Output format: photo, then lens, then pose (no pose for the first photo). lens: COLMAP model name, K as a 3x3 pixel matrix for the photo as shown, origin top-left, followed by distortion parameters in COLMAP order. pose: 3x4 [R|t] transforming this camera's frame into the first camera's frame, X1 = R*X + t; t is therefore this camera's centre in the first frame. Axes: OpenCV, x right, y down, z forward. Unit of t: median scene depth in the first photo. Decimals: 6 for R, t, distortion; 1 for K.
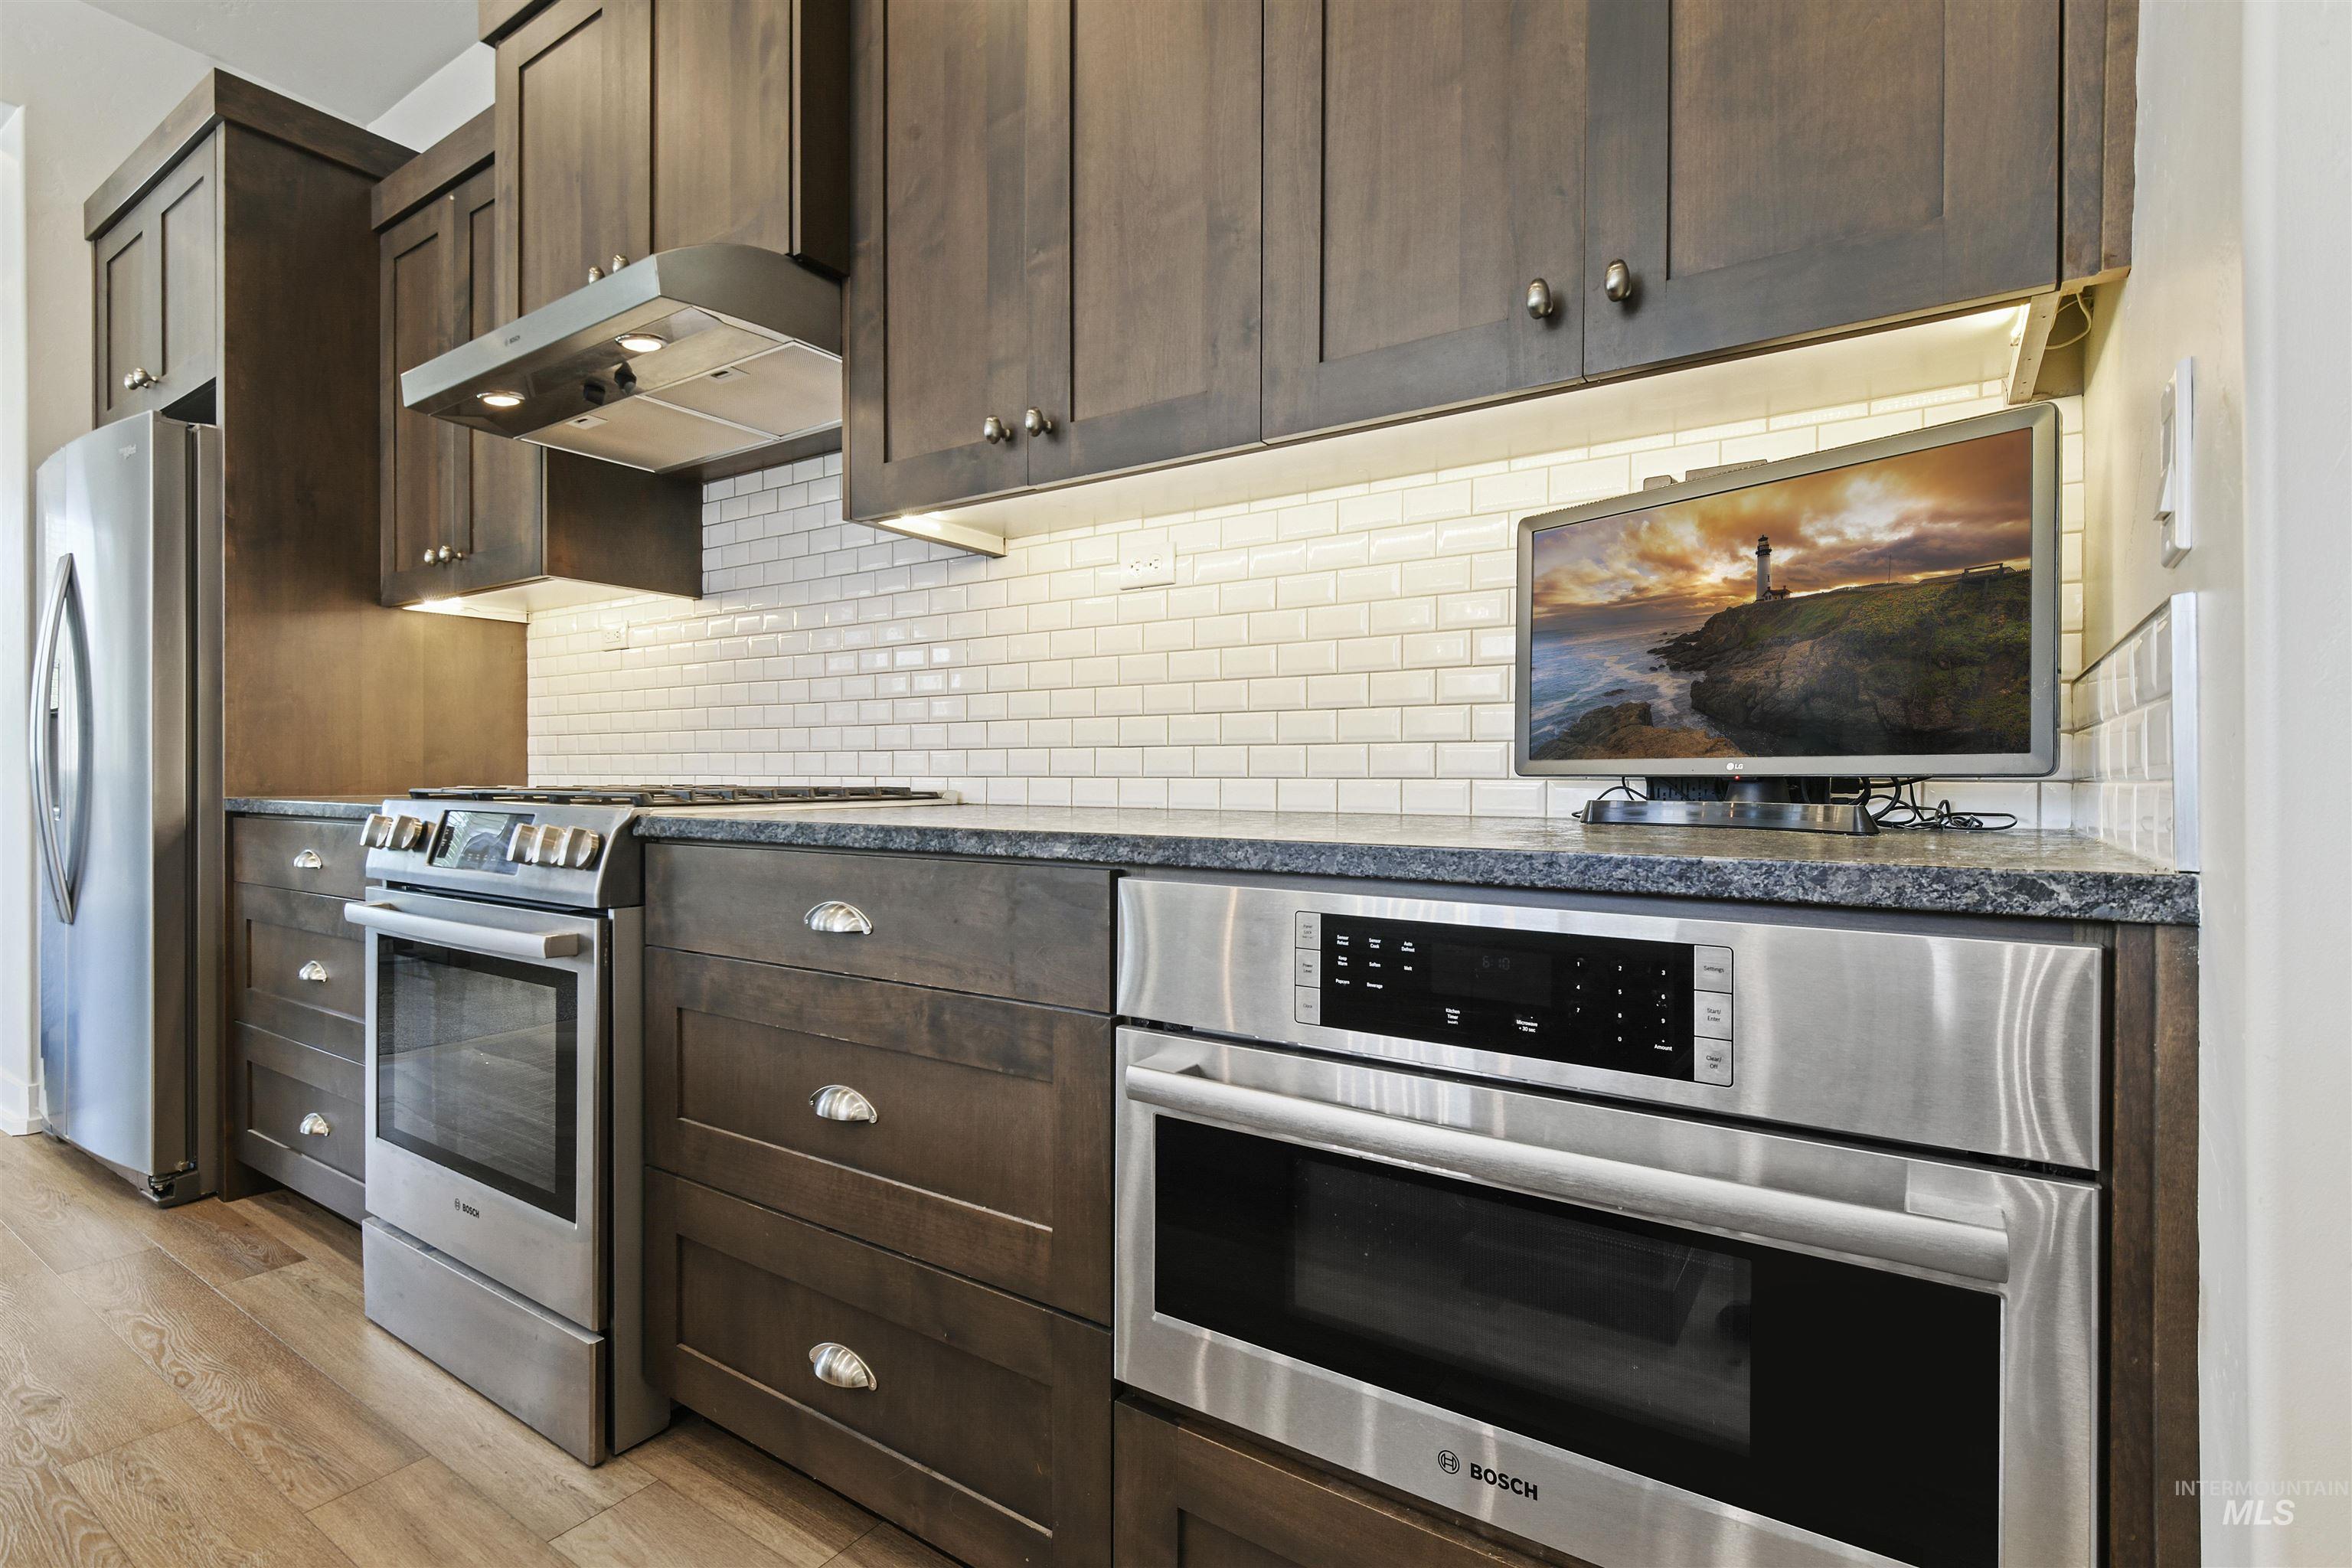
lens RADIAL K [[1082.5, 0, 1184.2], [0, 1082.5, 789.9], [0, 0, 1]] dist [0.016993, 0.000060]
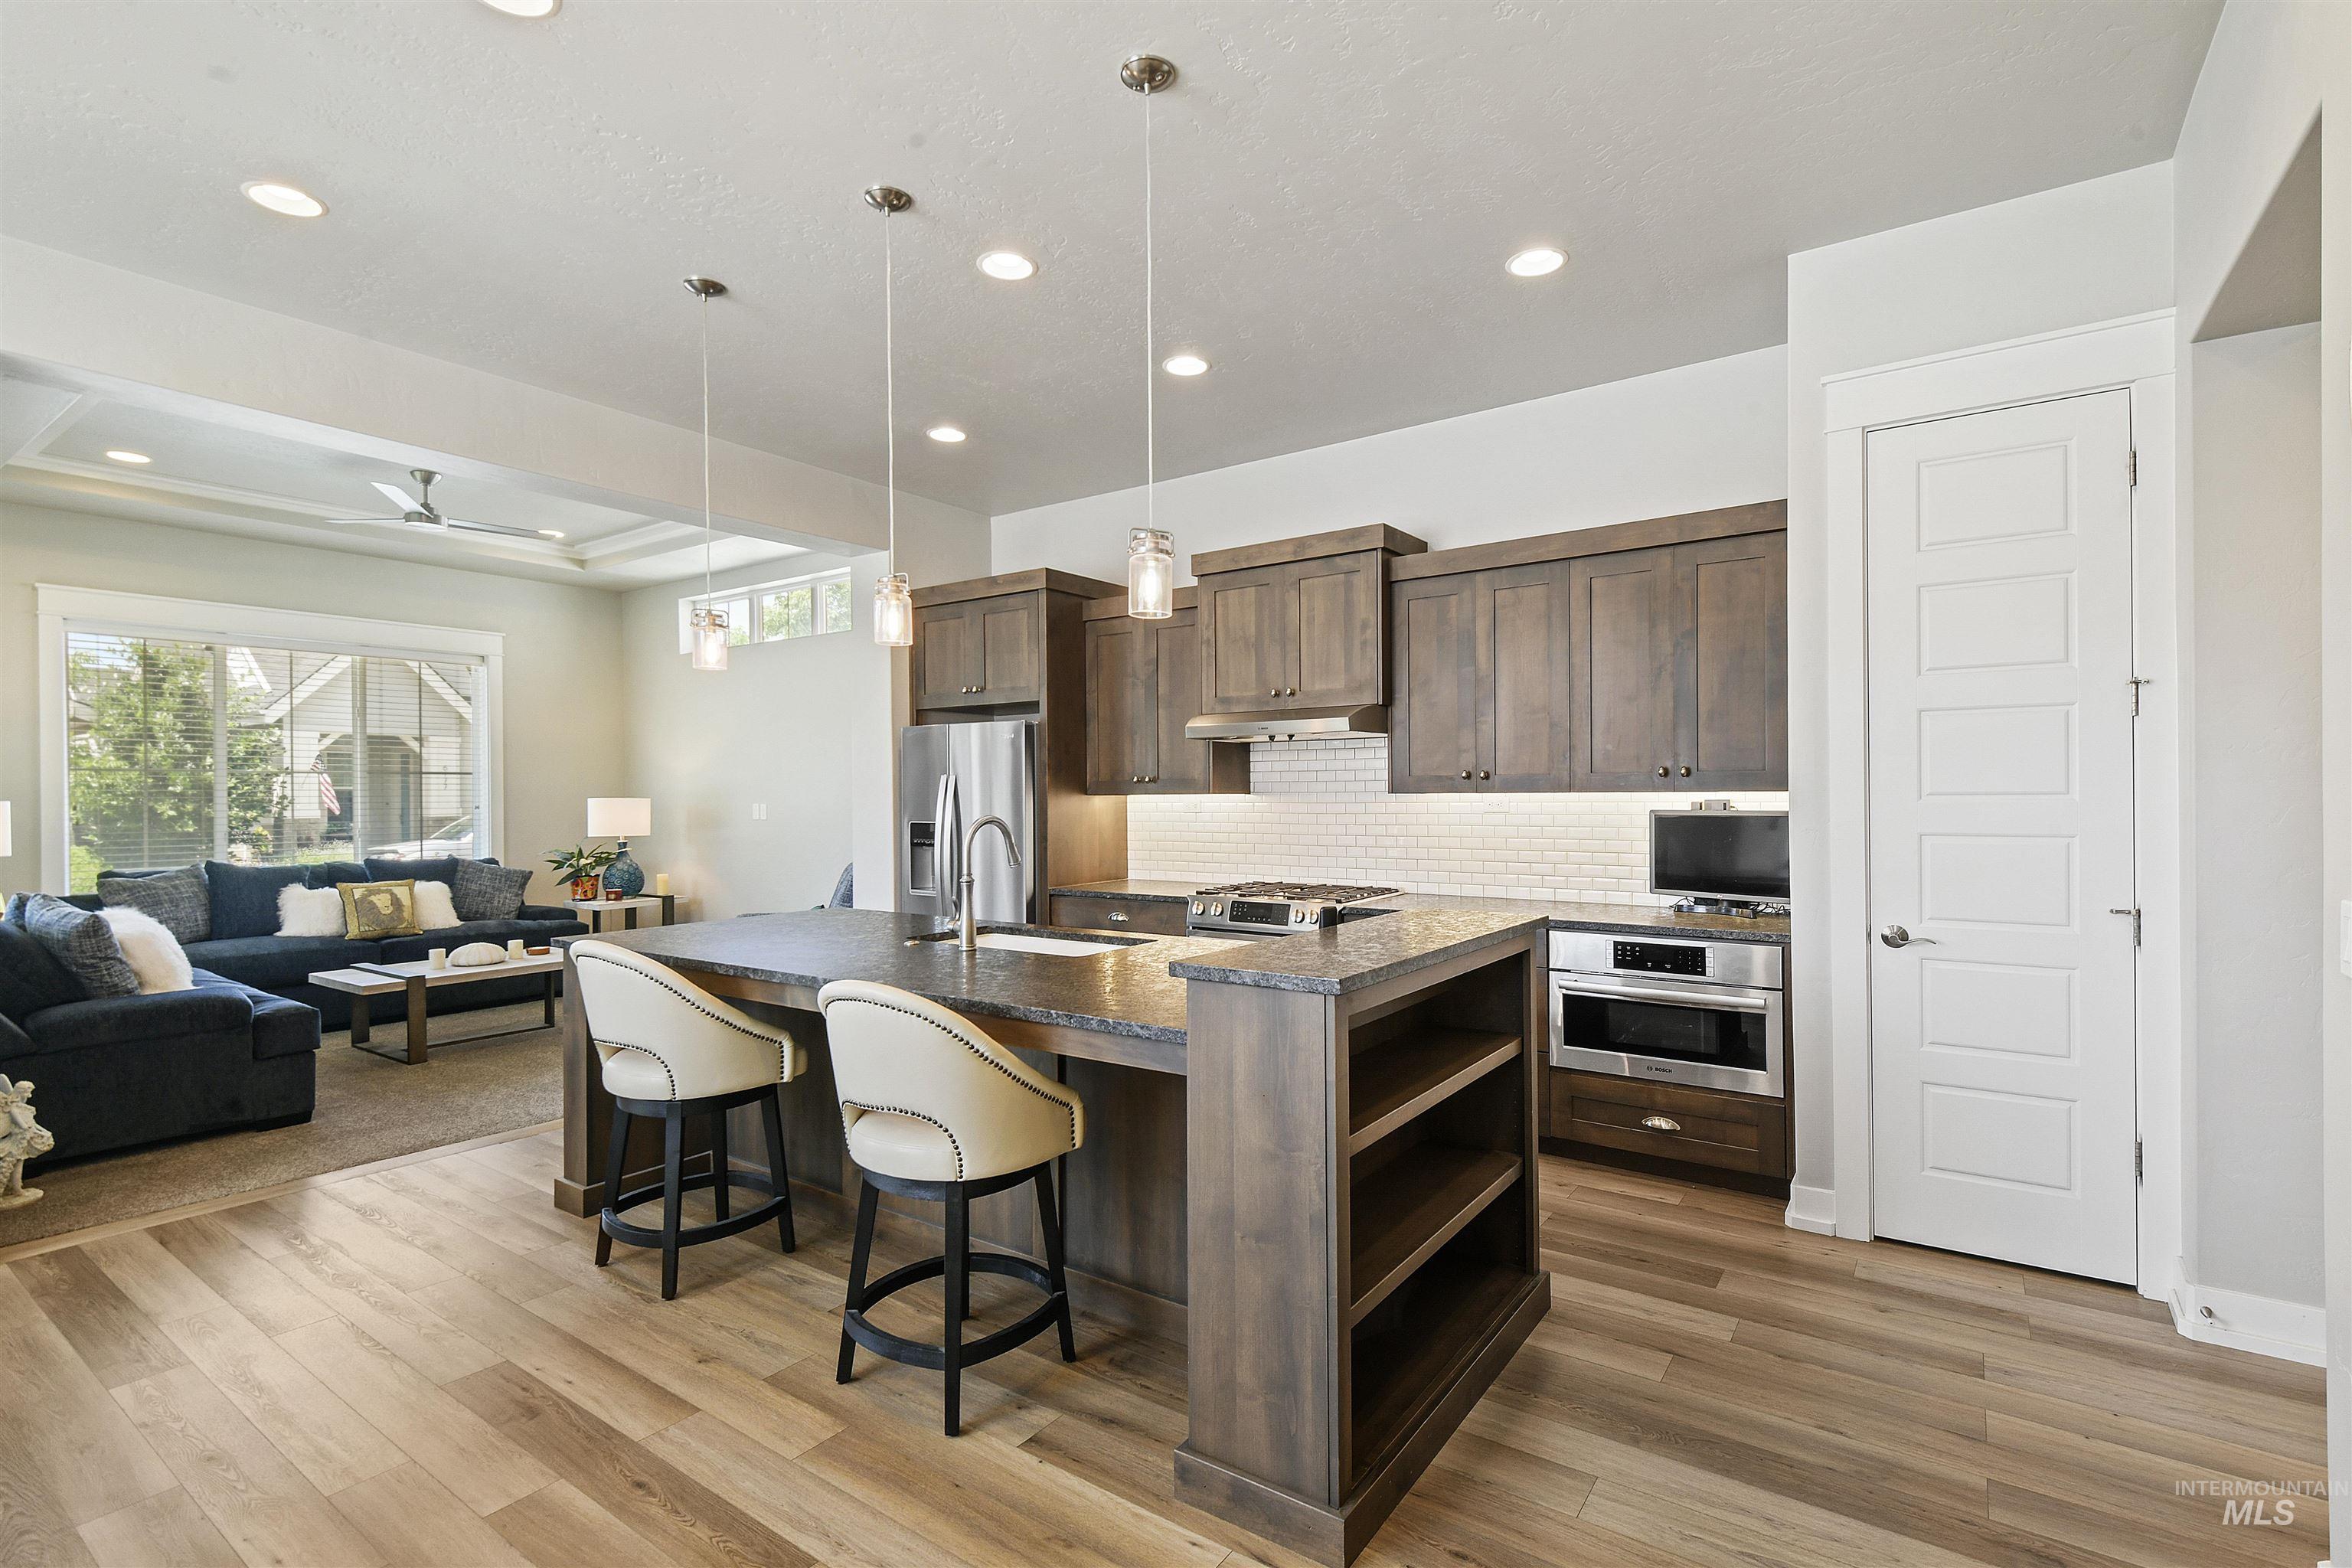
lens RADIAL K [[1082.5, 0, 1176.7], [0, 1082.5, 801.9], [0, 0, 1]] dist [0.016993, 0.000060]
pose [[0.999059, -0.016008, -0.040300, -1.141117], [0.016044, 0.999871, 0.000562, -0.371866], [0.040286, -0.001208, 0.999187, -2.679558]]
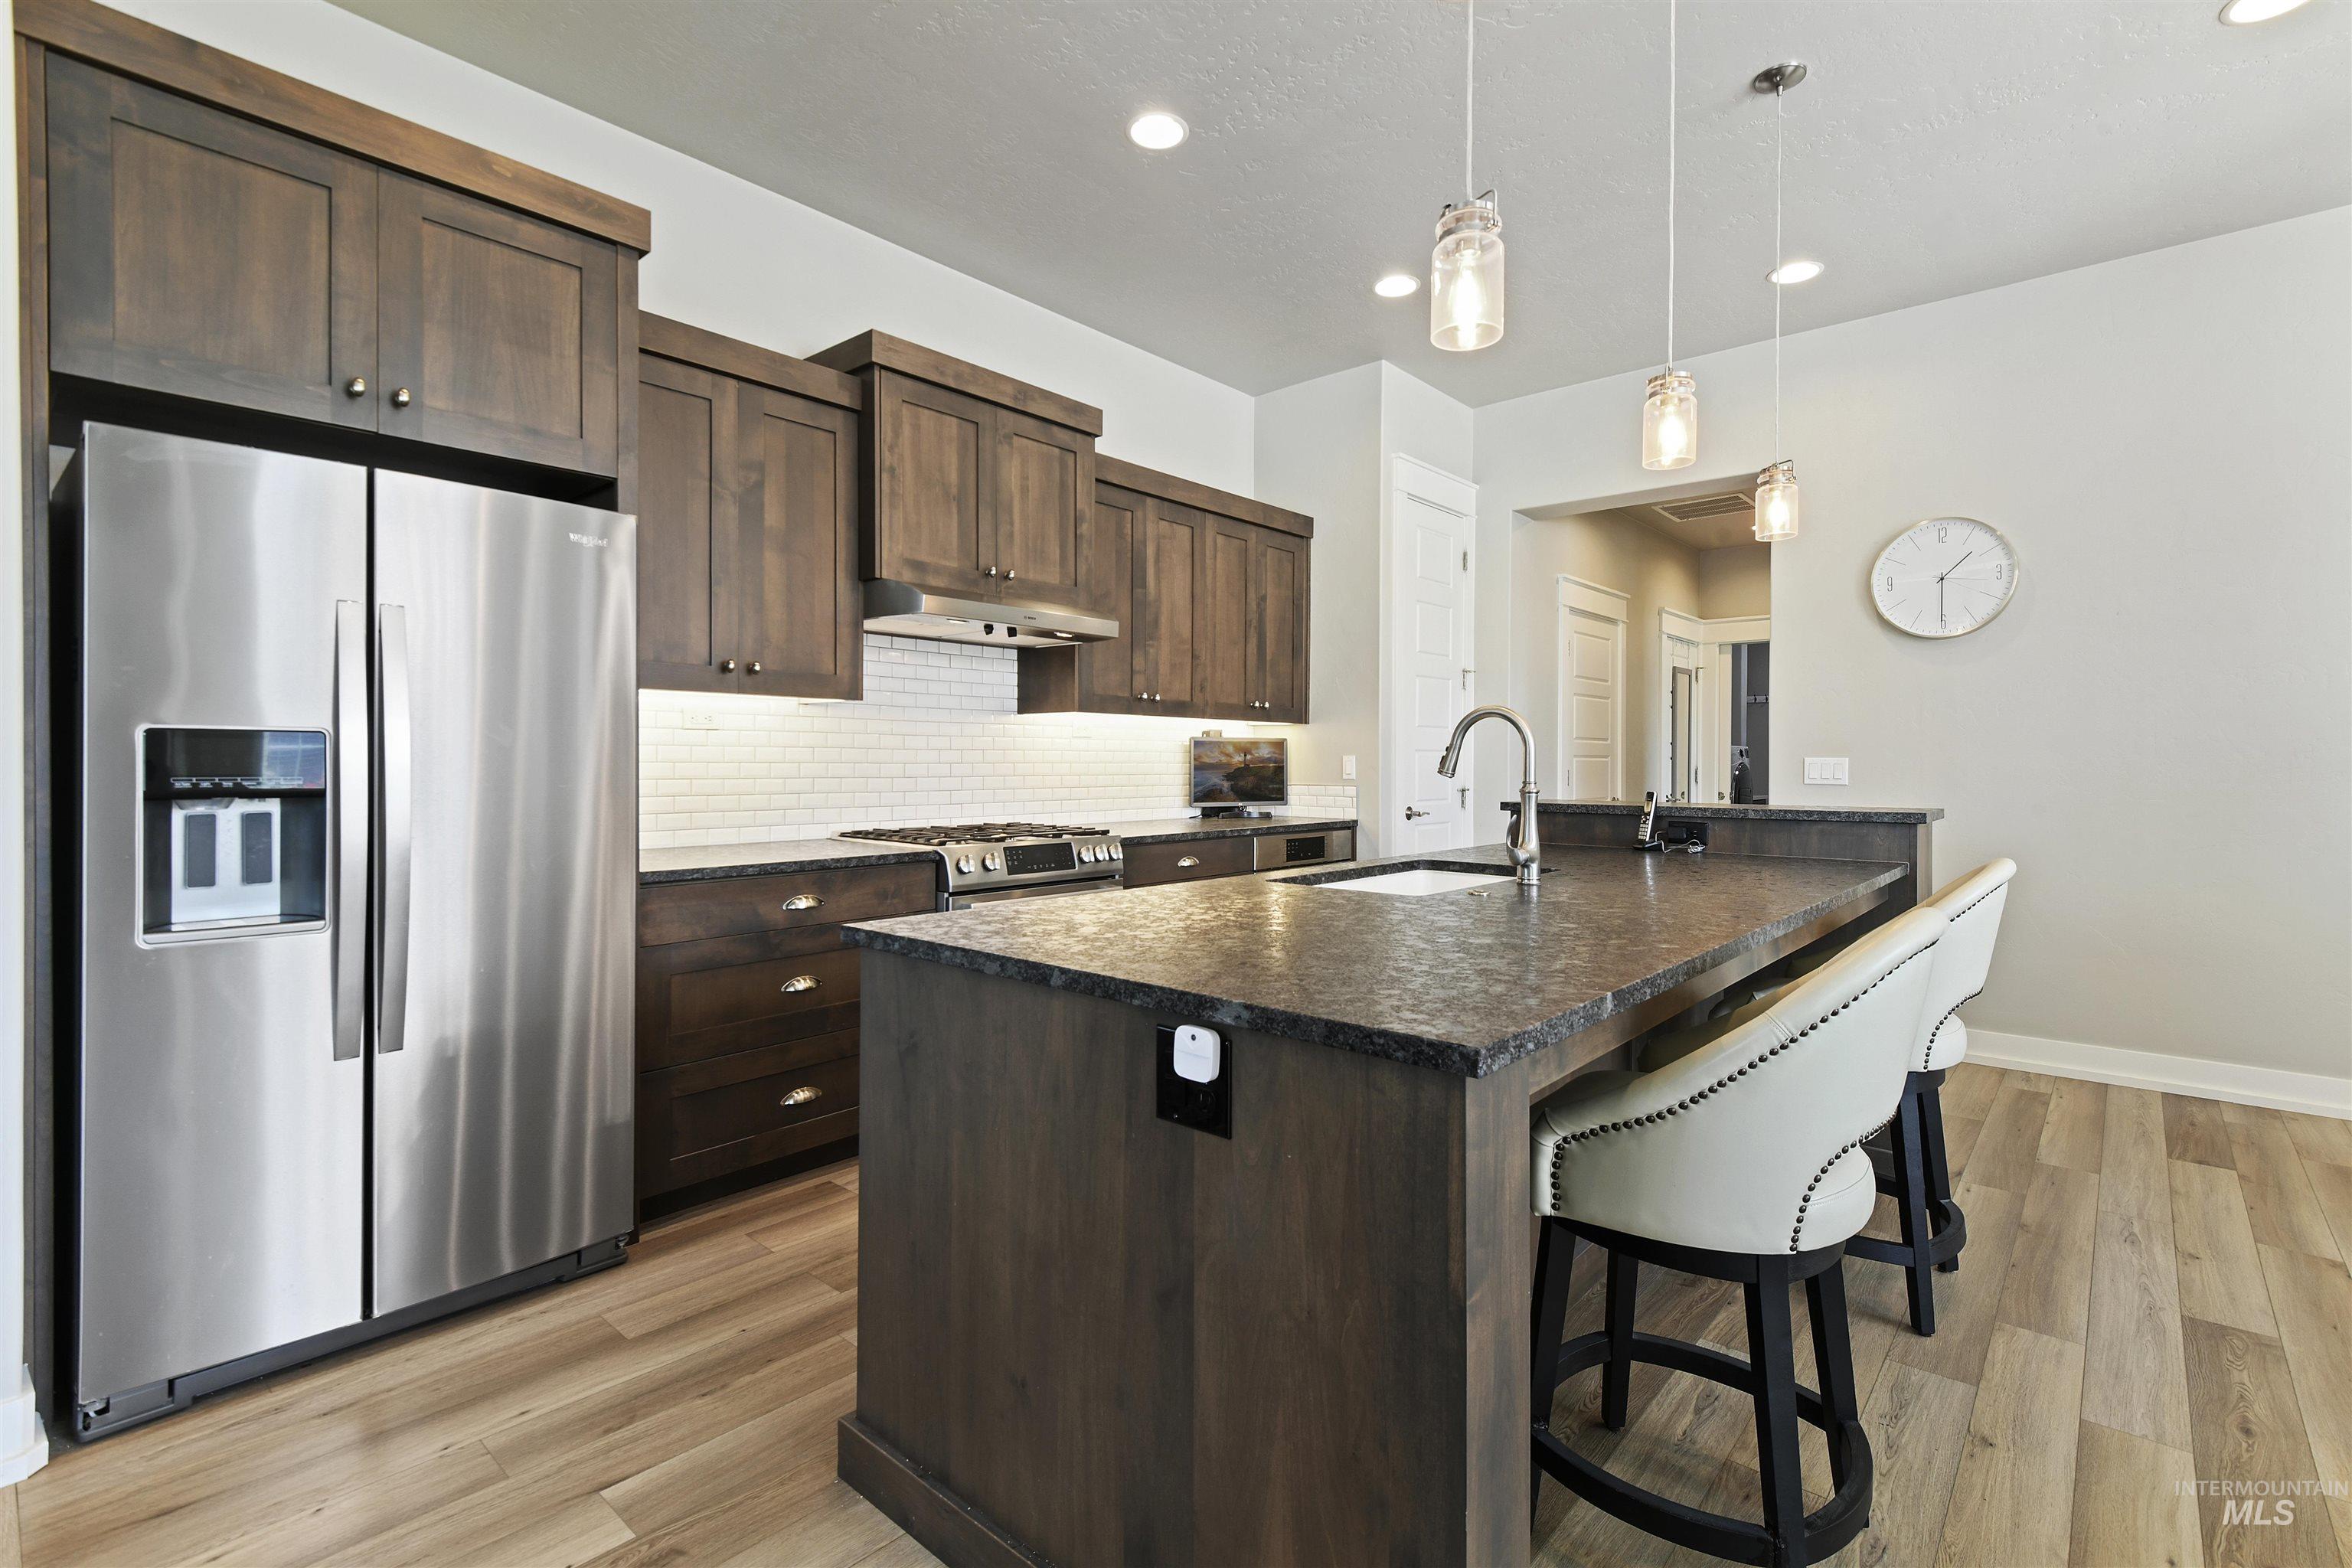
lens RADIAL K [[1082.5, 0, 1186.0], [0, 1082.5, 771.2], [0, 0, 1]] dist [0.016993, 0.000060]
pose [[0.126828, -0.017464, 0.991771, -4.160588], [0.002500, 0.999847, 0.017287, -0.247046], [-0.991922, 0.000287, 0.126853, 0.708939]]
